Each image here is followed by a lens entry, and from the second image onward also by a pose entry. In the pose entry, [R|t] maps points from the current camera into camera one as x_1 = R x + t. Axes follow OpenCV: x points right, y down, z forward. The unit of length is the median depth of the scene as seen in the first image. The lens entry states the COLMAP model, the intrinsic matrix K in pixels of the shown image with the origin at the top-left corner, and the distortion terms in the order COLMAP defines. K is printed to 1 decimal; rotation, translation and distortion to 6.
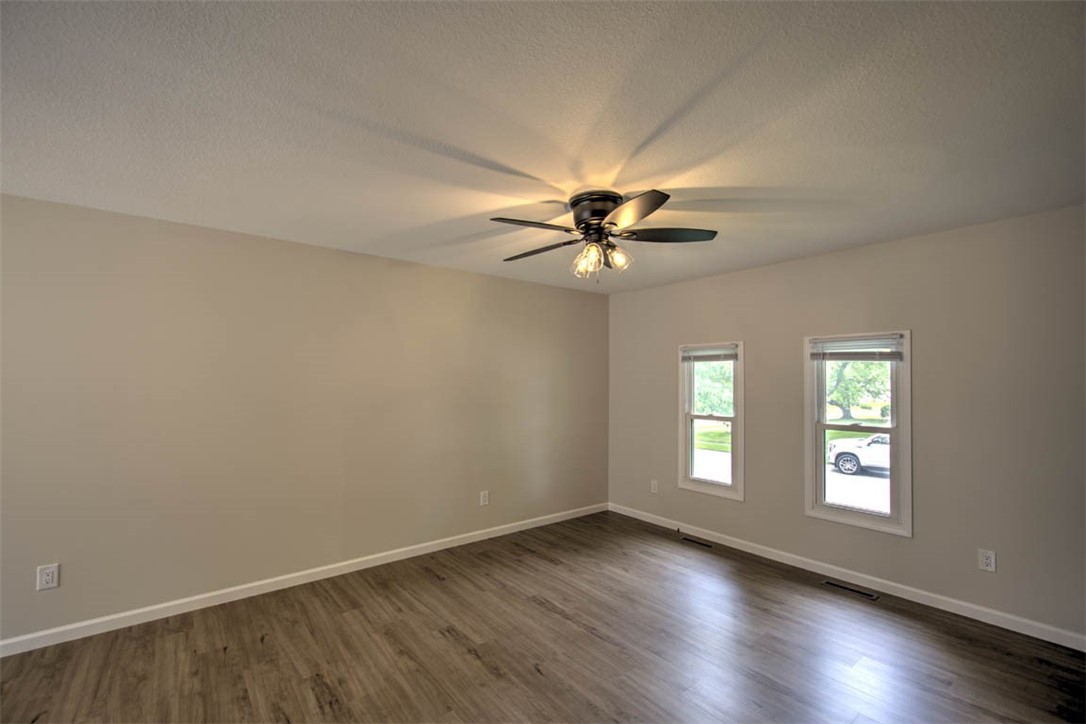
lens RADIAL K [[463.2, 0, 540.4], [0, 463.2, 375.6], [0, 0, 1]] dist [-0.000754, -0.000542]
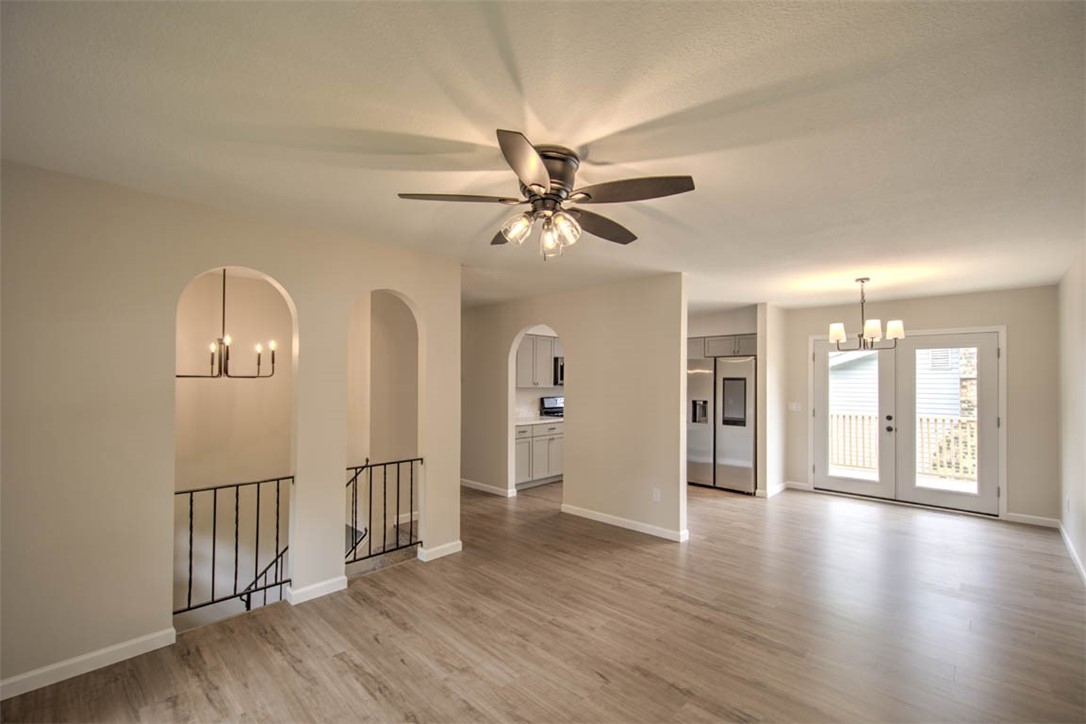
lens RADIAL K [[463.2, 0, 540.4], [0, 463.2, 375.6], [0, 0, 1]] dist [-0.000754, -0.000542]
pose [[-0.991555, -0.006037, -0.129549, 0.189786], [-0.003014, 0.999719, -0.023519, 0.020059], [0.129654, -0.022930, -0.991294, 1.459937]]
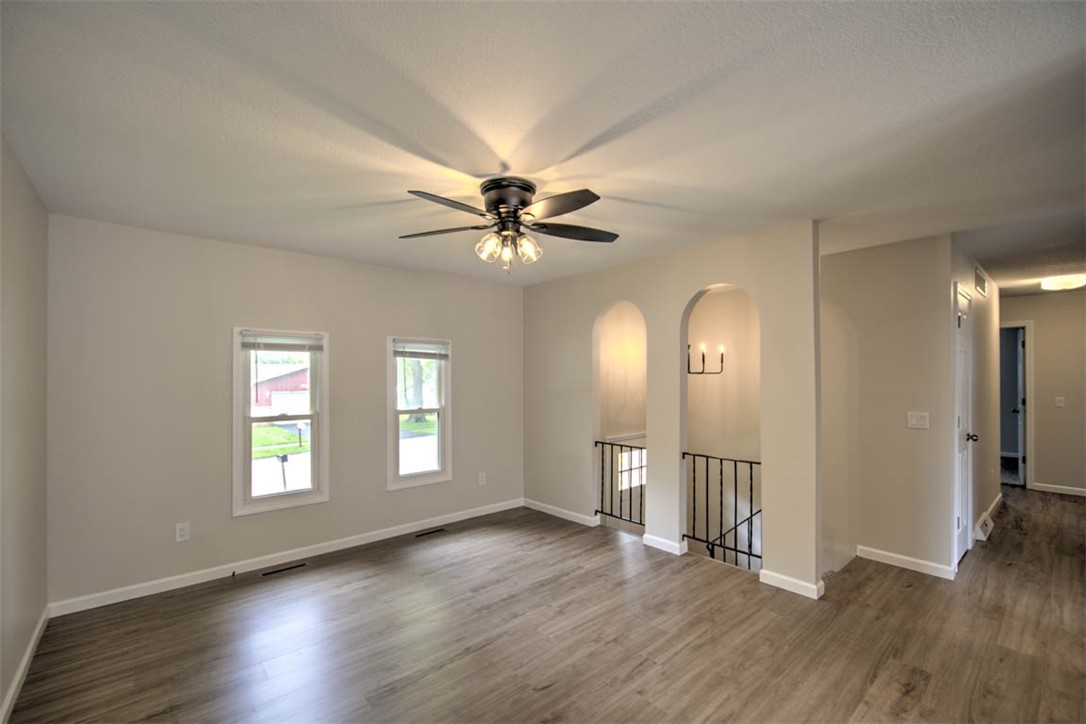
lens RADIAL K [[463.2, 0, 540.4], [0, 463.2, 375.6], [0, 0, 1]] dist [-0.000754, -0.000542]
pose [[-0.046335, -0.002602, 0.998923, -0.685895], [-0.009322, 0.999954, 0.002172, 0.010201], [-0.998882, -0.009212, -0.046357, 0.786357]]
